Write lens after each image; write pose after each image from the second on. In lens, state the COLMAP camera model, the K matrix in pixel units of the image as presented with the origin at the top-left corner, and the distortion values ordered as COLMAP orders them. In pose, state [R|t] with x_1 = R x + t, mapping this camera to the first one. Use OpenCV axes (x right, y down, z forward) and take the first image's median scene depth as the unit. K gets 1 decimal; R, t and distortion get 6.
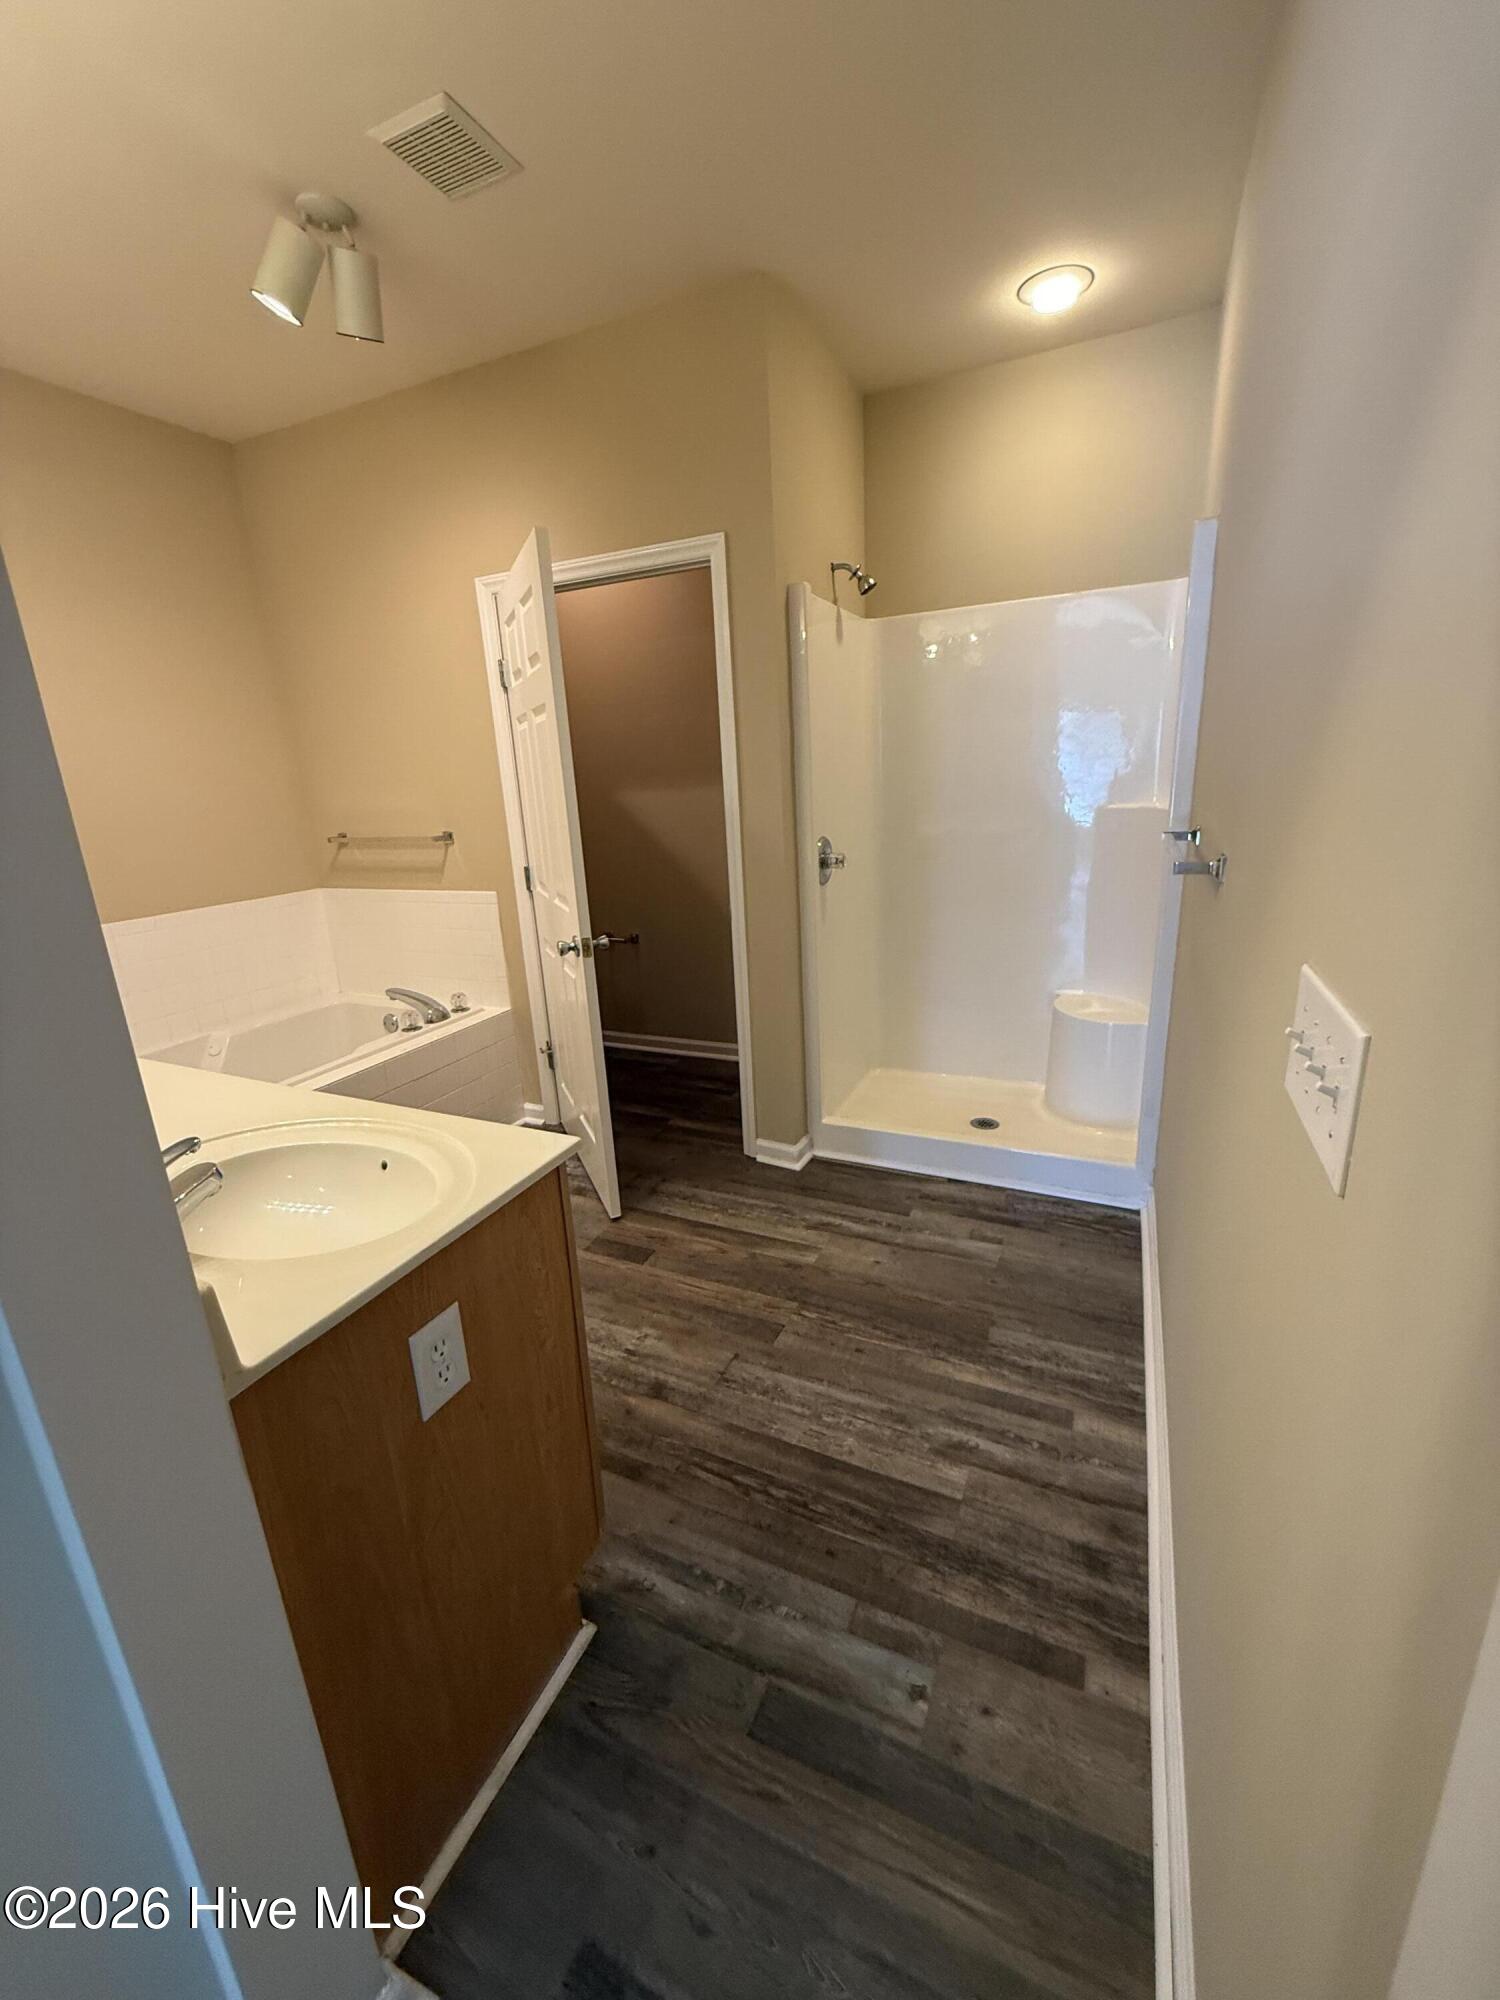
lens RADIAL K [[798.1, 0, 747.2], [0, 798.1, 1001.4], [0, 0, 1]] dist [0.000561, -0.000277]
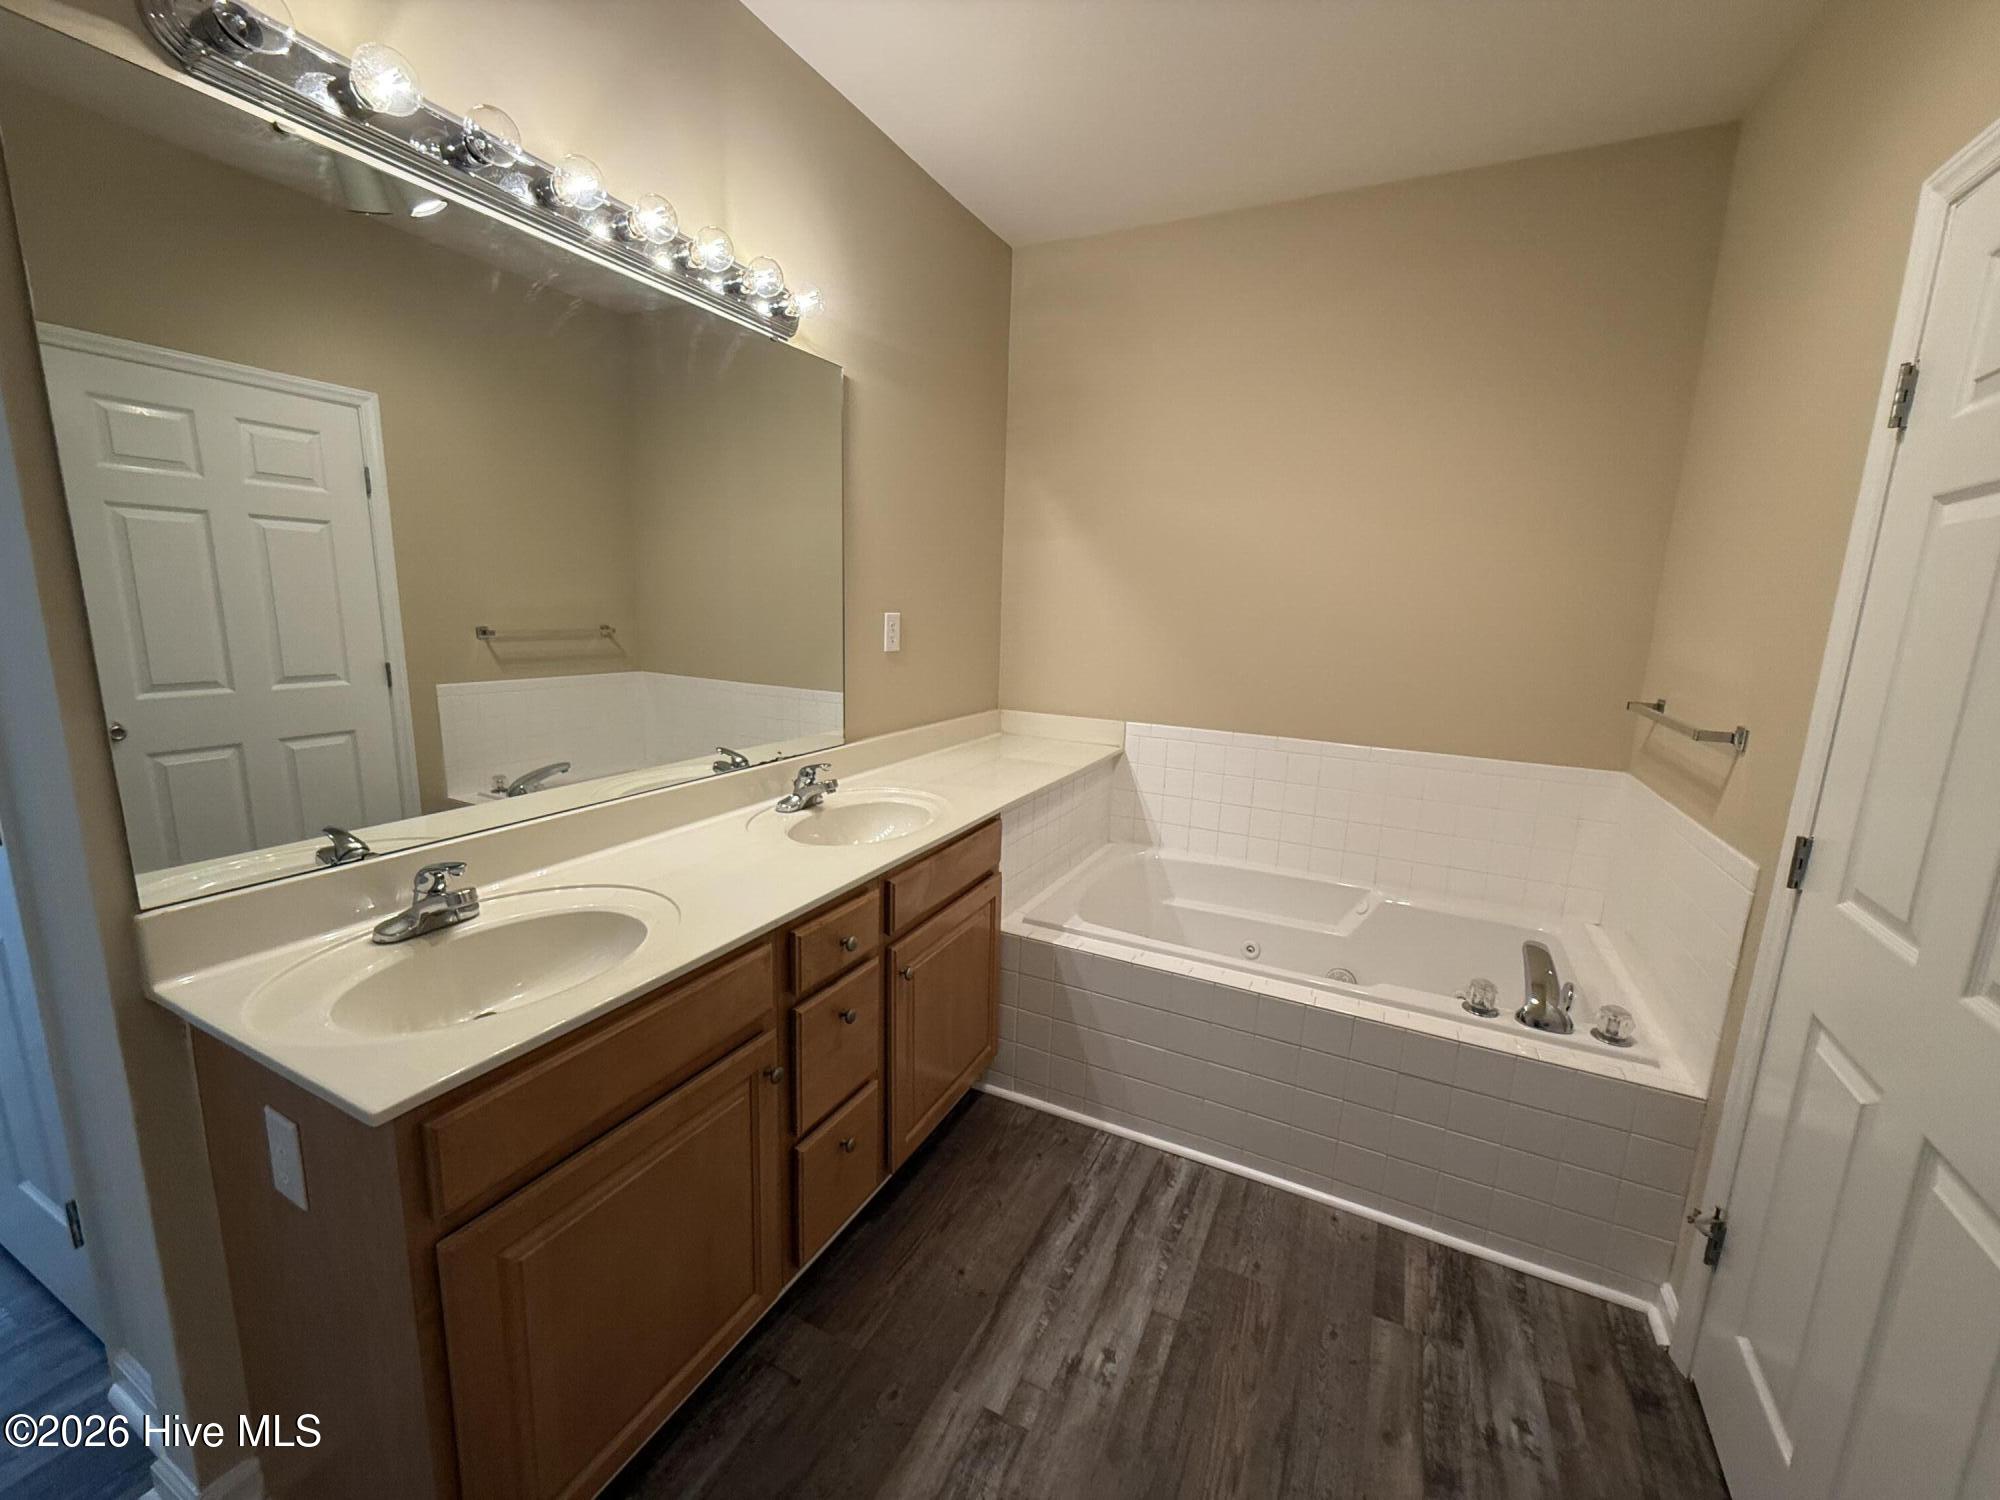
lens RADIAL K [[798.1, 0, 998.7], [0, 798.1, 754.9], [0, 0, 1]] dist [0.000561, -0.000277]
pose [[-0.032634, 0.234811, -0.971493, 0.176086], [-0.309592, 0.921828, 0.233207, -0.208479], [0.950309, 0.308377, 0.042612, 0.654756]]
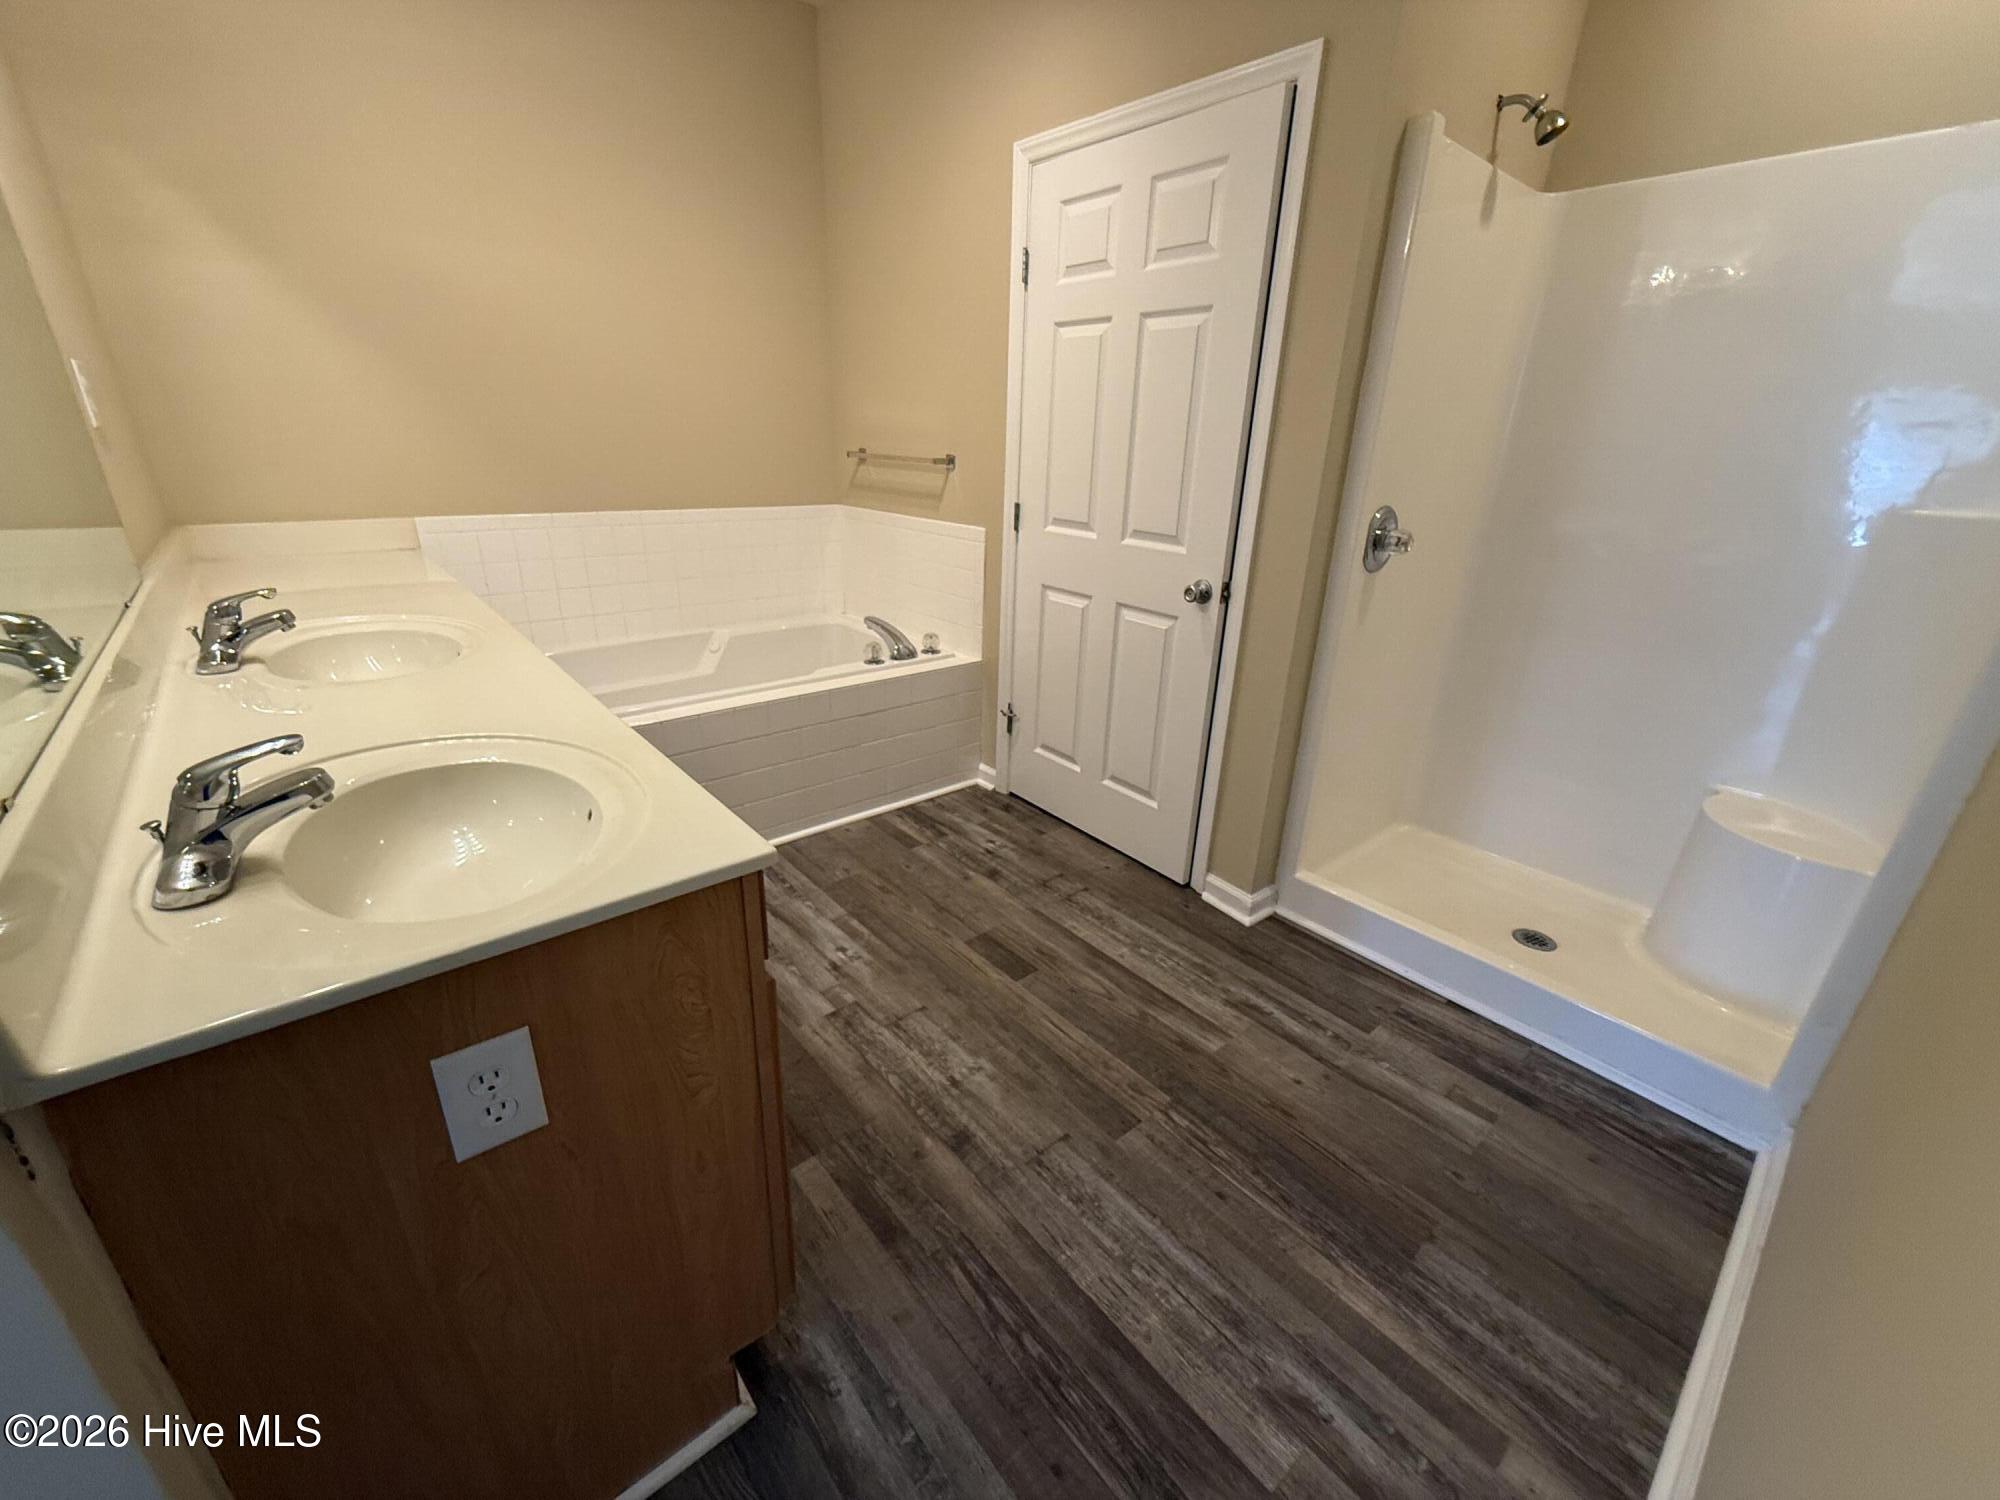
lens RADIAL K [[798.1, 0, 1005.2], [0, 798.1, 754.2], [0, 0, 1]] dist [0.000561, -0.000277]
pose [[0.907170, 0.226464, -0.354622, 0.100150], [-0.188400, 0.972218, 0.138914, -0.023488], [0.376229, -0.059208, 0.924633, 0.200760]]
